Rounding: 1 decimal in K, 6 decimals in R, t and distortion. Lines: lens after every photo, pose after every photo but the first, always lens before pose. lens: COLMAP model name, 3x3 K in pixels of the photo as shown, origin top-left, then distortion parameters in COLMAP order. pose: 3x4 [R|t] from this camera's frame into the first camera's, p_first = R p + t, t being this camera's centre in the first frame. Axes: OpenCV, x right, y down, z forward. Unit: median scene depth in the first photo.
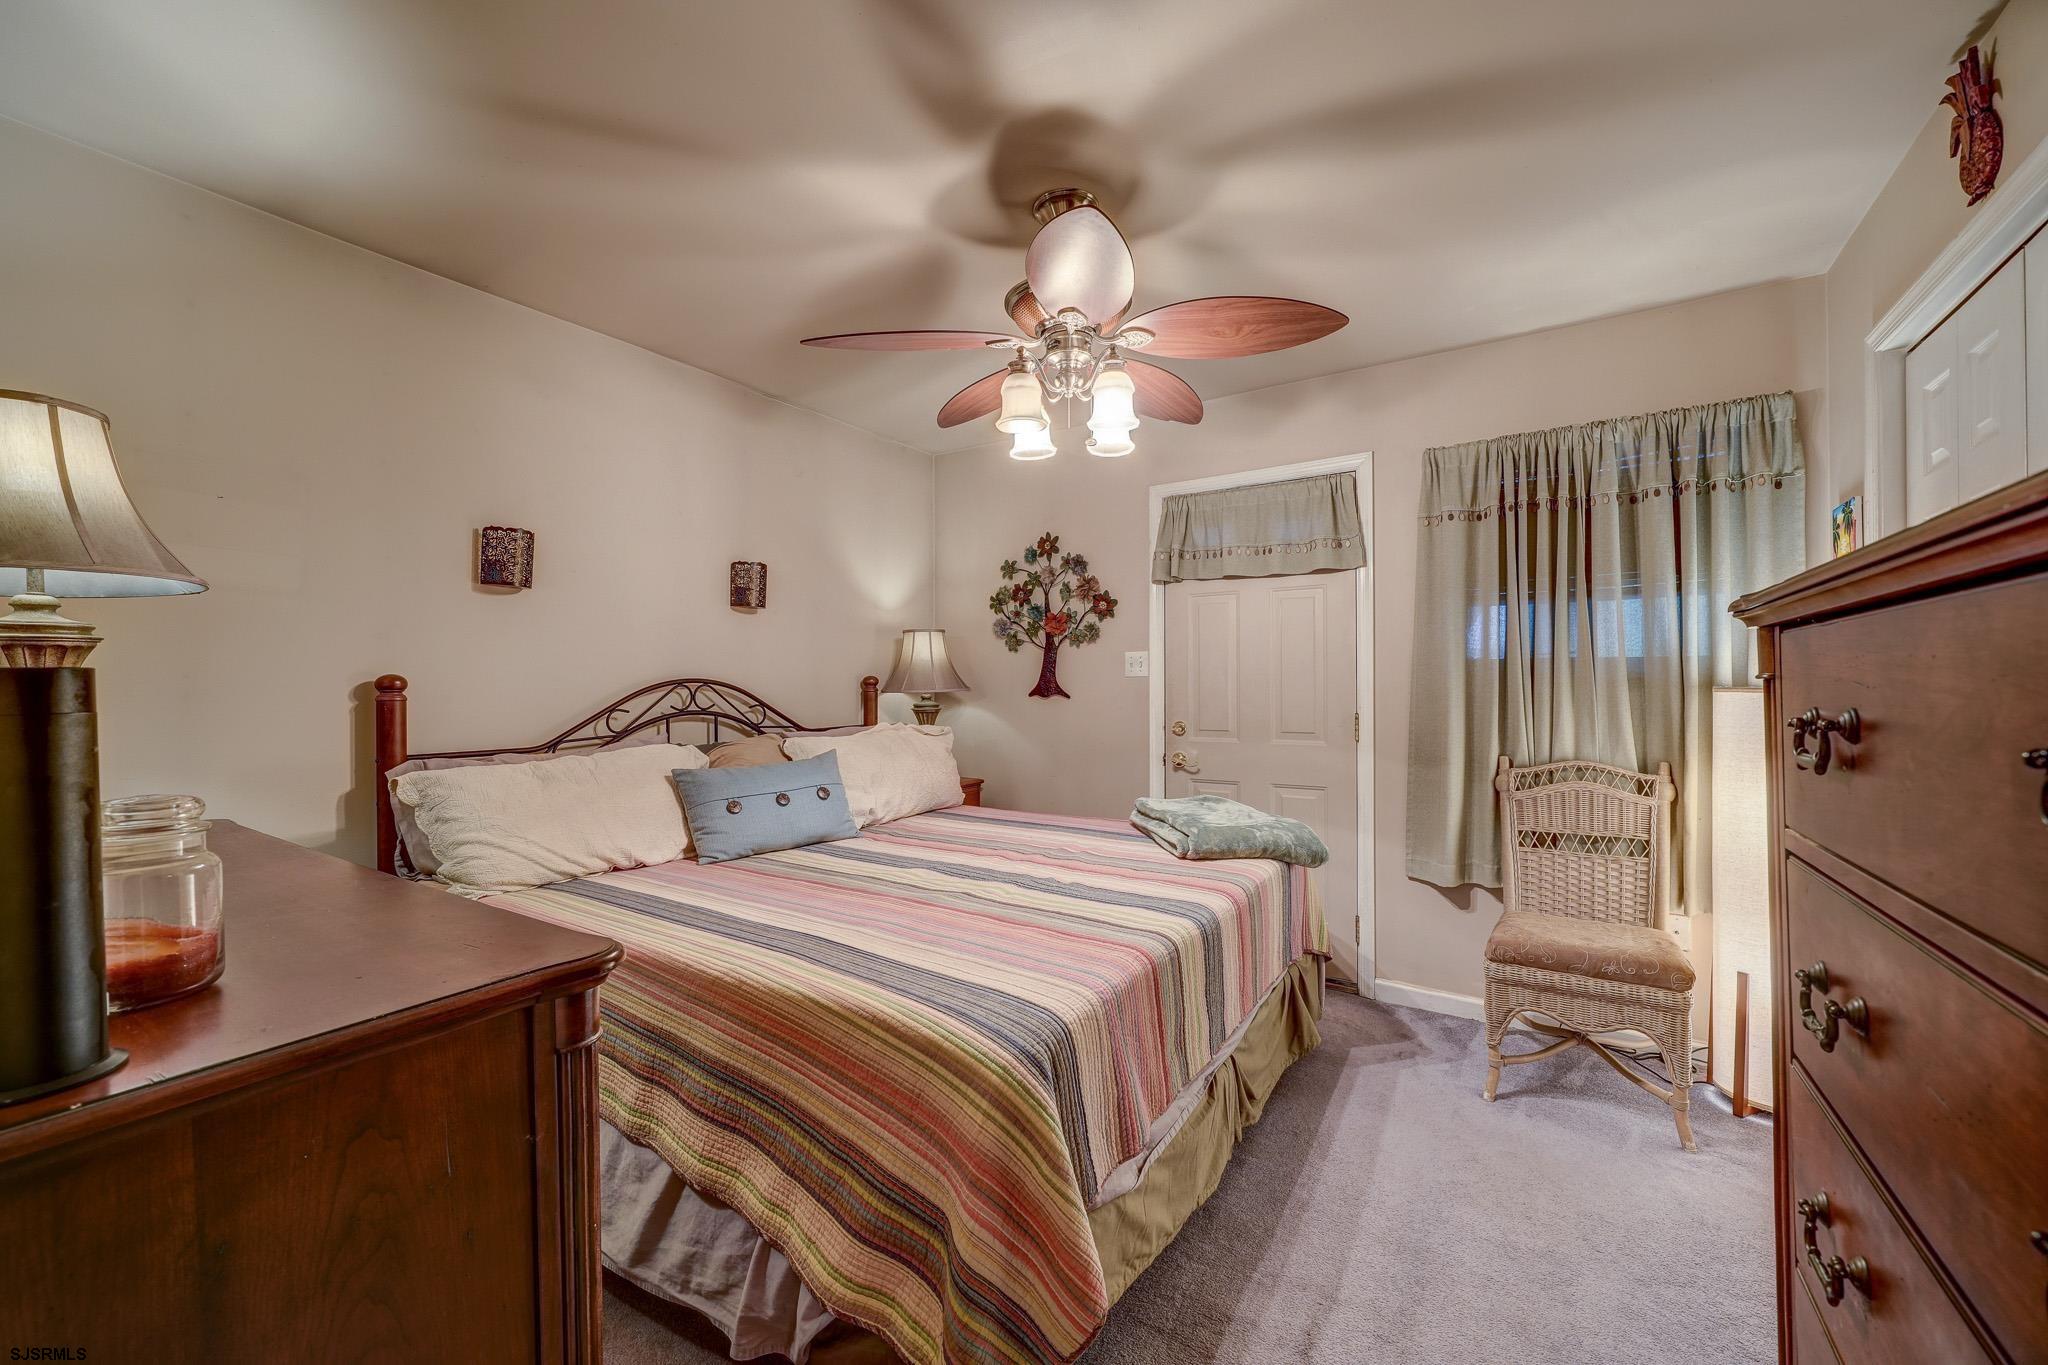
lens RADIAL K [[807.5, 0, 1025.5], [0, 807.5, 685.8], [0, 0, 1]] dist [0.000409, -0.000725]
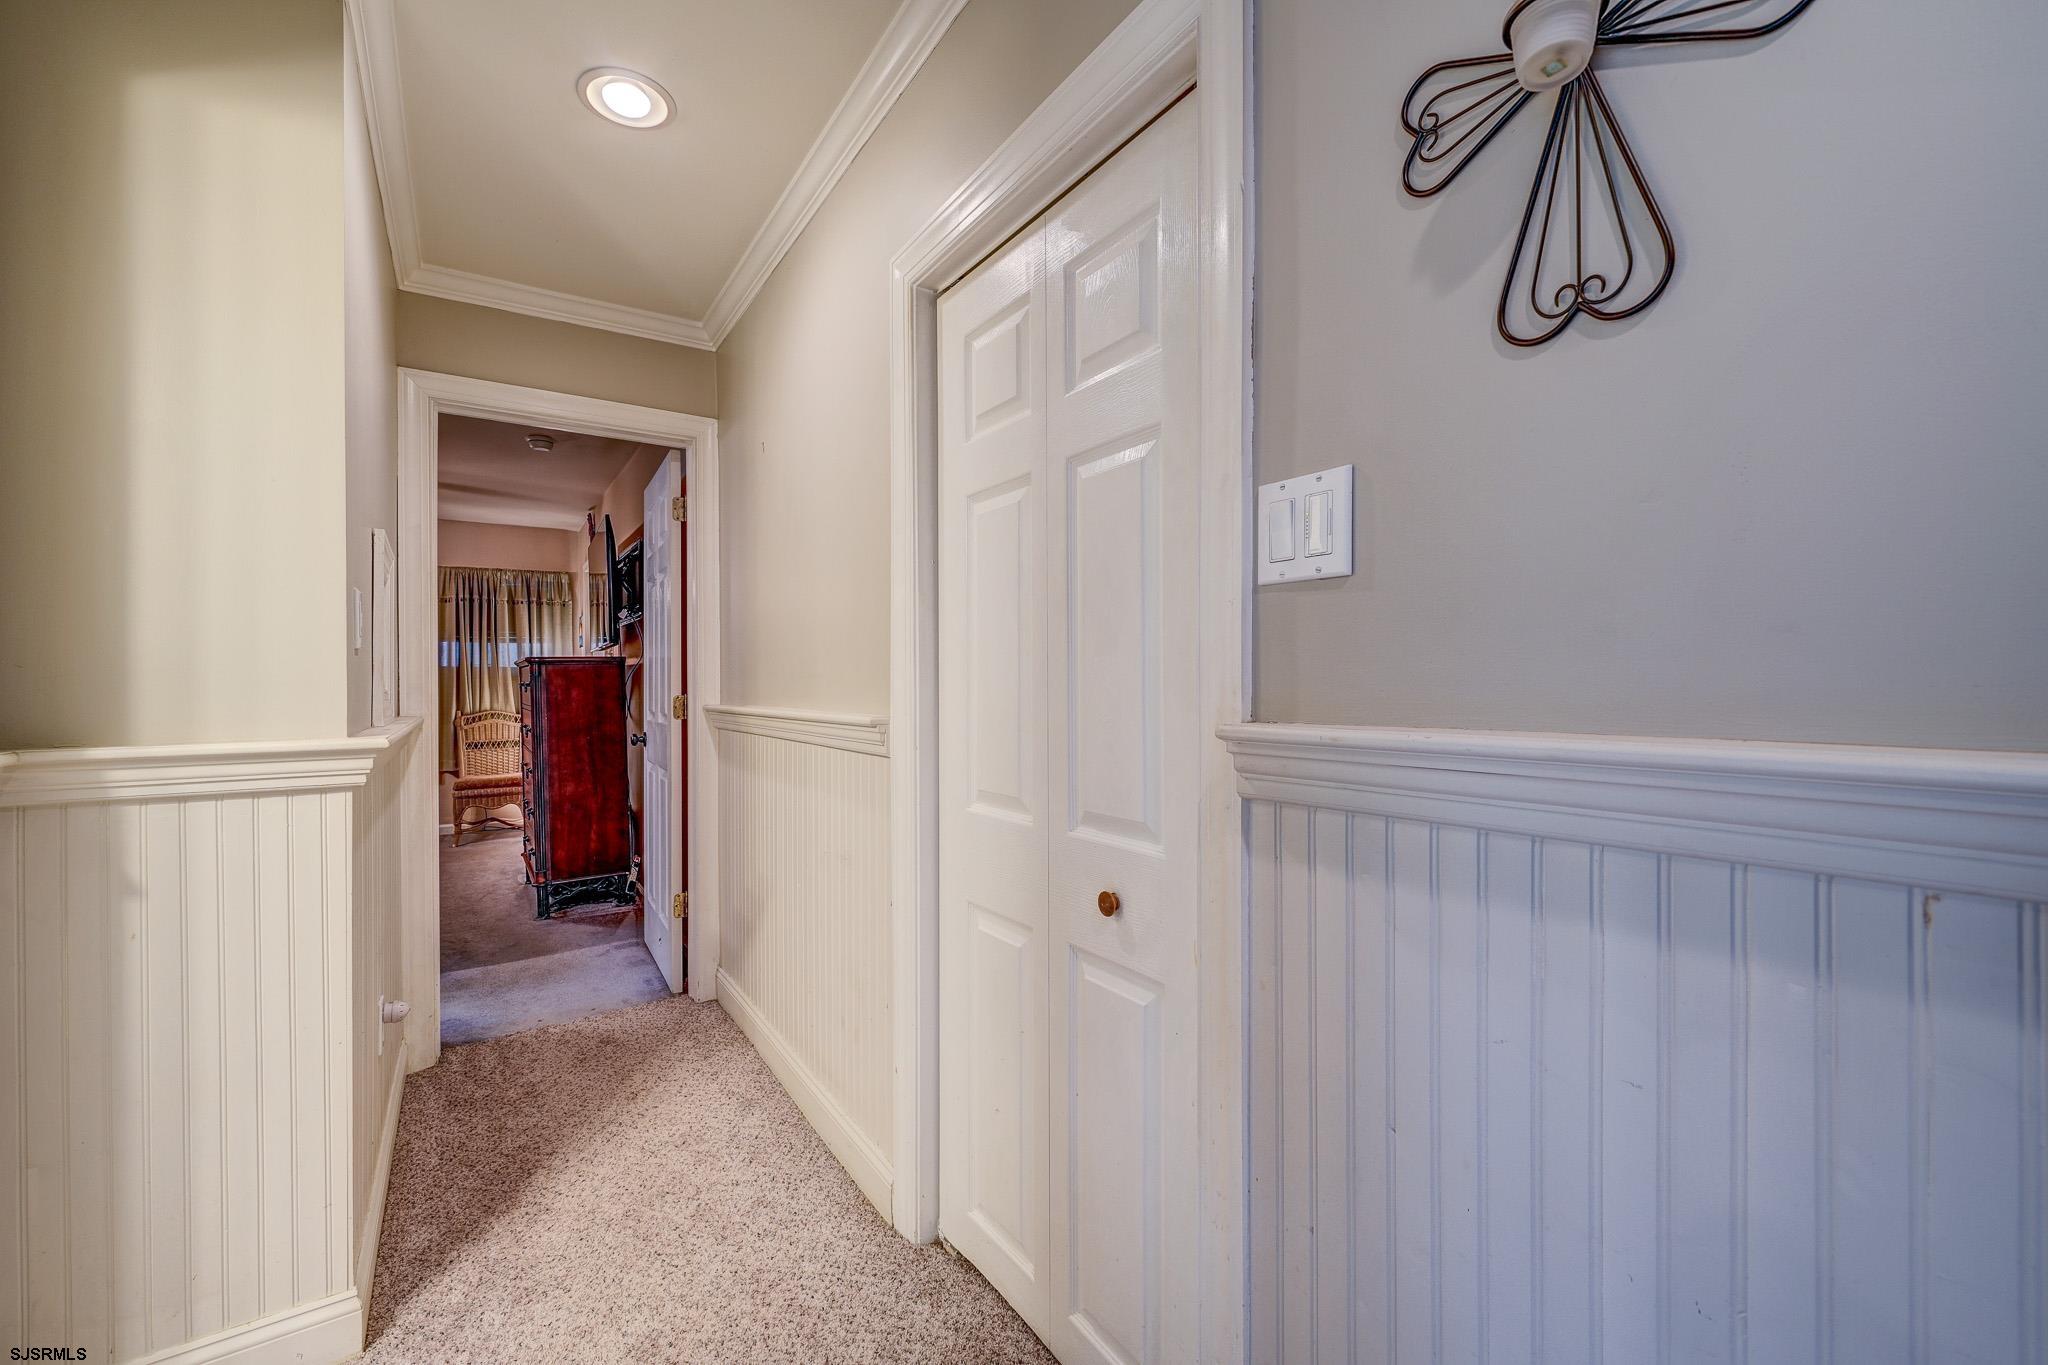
lens RADIAL K [[807.5, 0, 1025.5], [0, 807.5, 685.8], [0, 0, 1]] dist [0.000409, -0.000725]
pose [[0.387894, -0.004040, 0.921695, -0.881923], [0.000242, 0.999991, 0.004281, 0.010598], [-0.921704, -0.001438, 0.387891, -1.348960]]
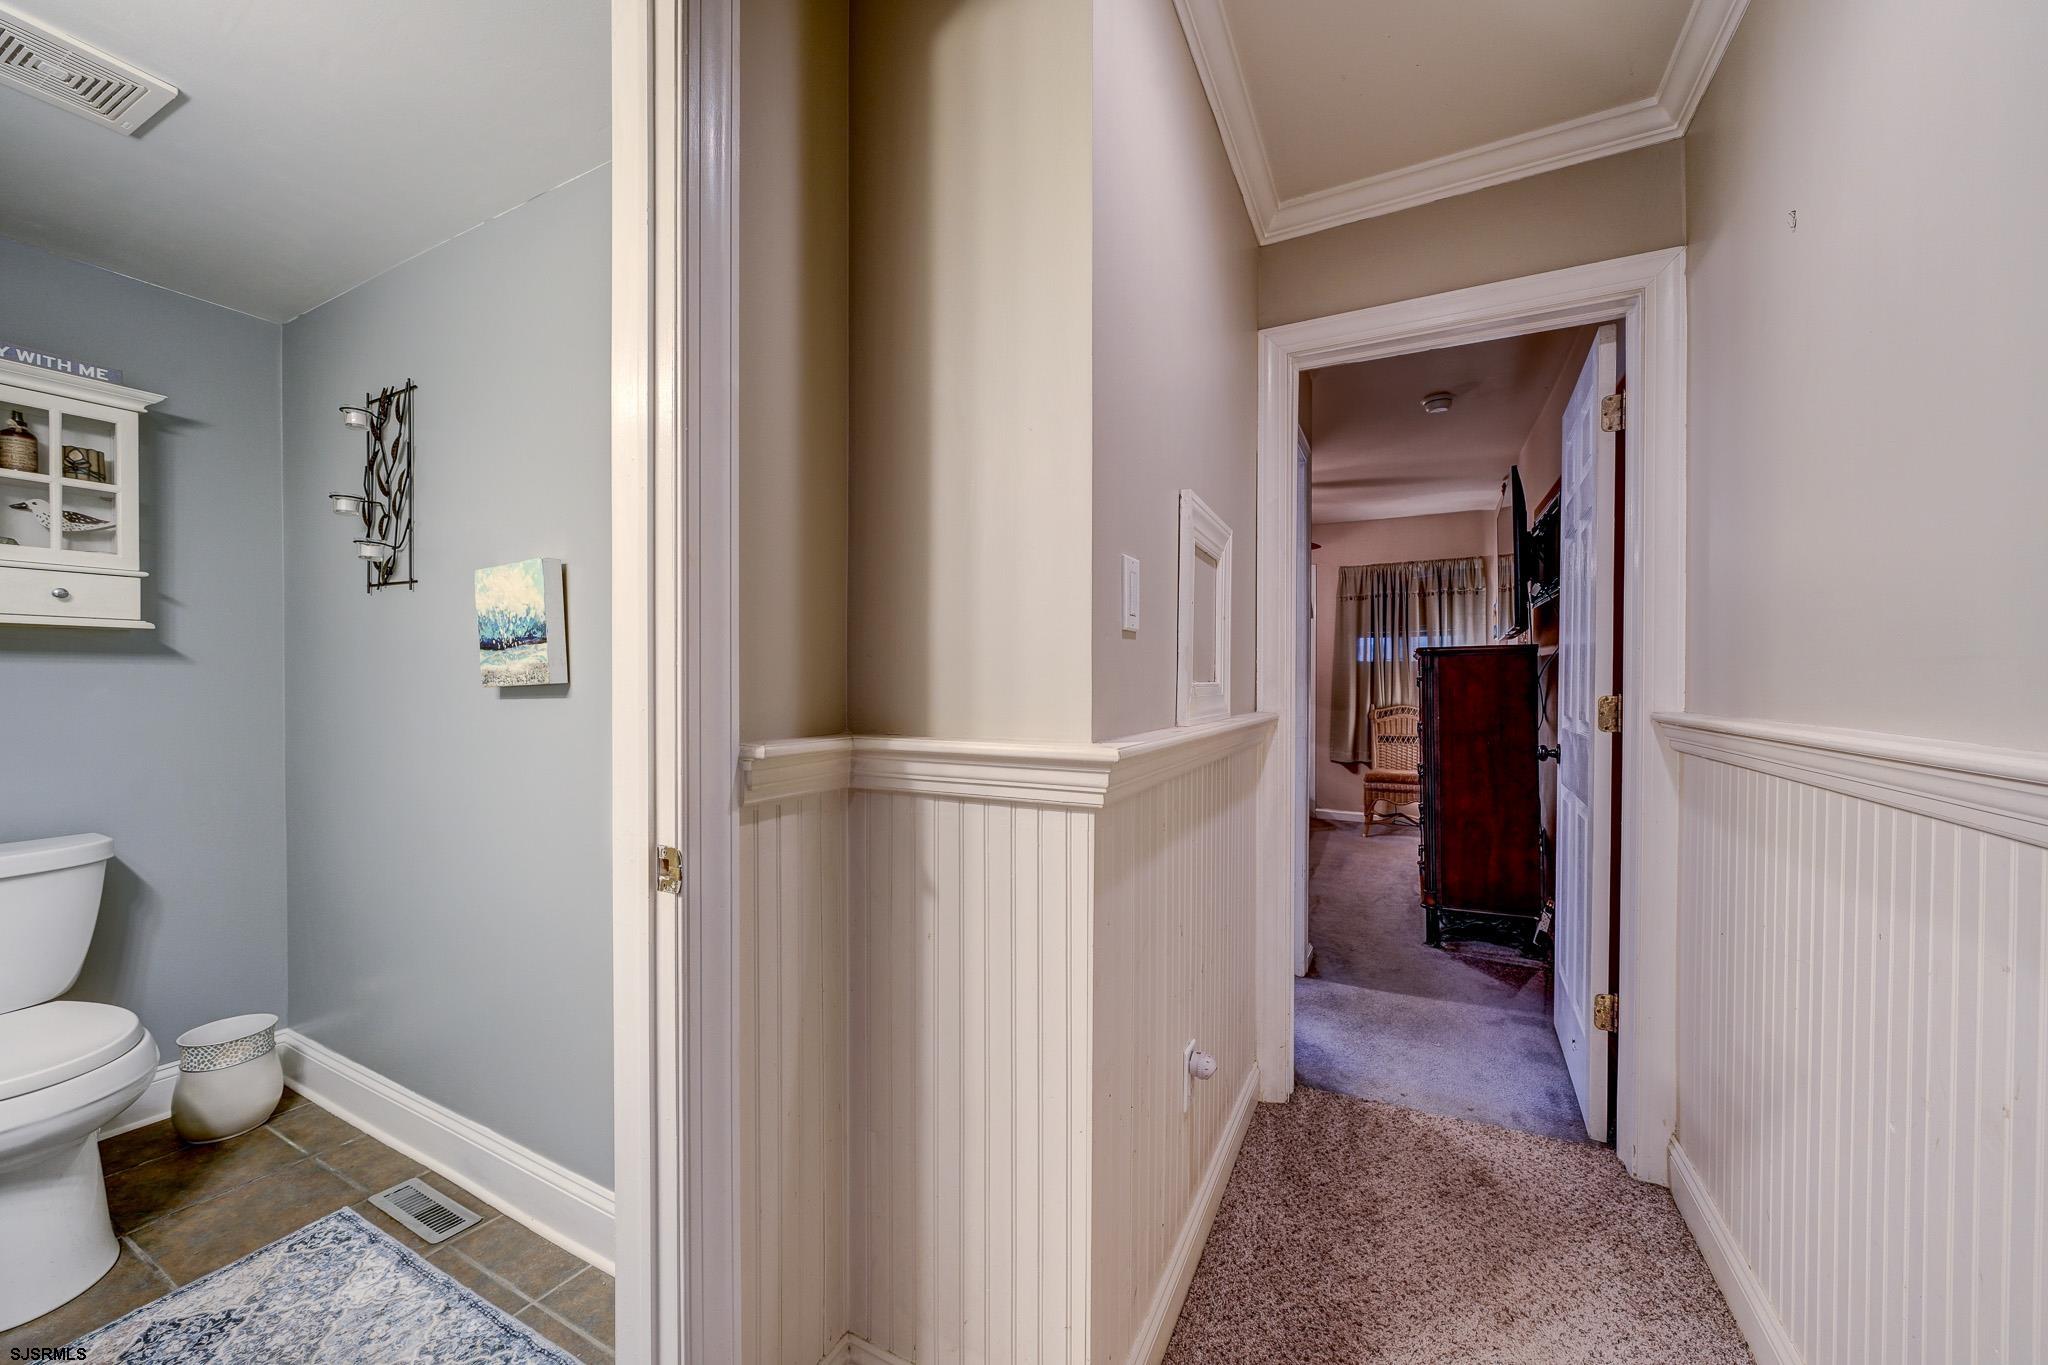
lens RADIAL K [[776.2, 0, 1019.6], [0, 776.2, 685.4], [0, 0, 1]] dist [-0.004553, 0.000250]
pose [[0.994869, 0.002816, 0.101129, -0.648692], [-0.004049, 0.999920, 0.011992, 0.012863], [-0.101087, -0.012340, 0.994801, -1.126747]]
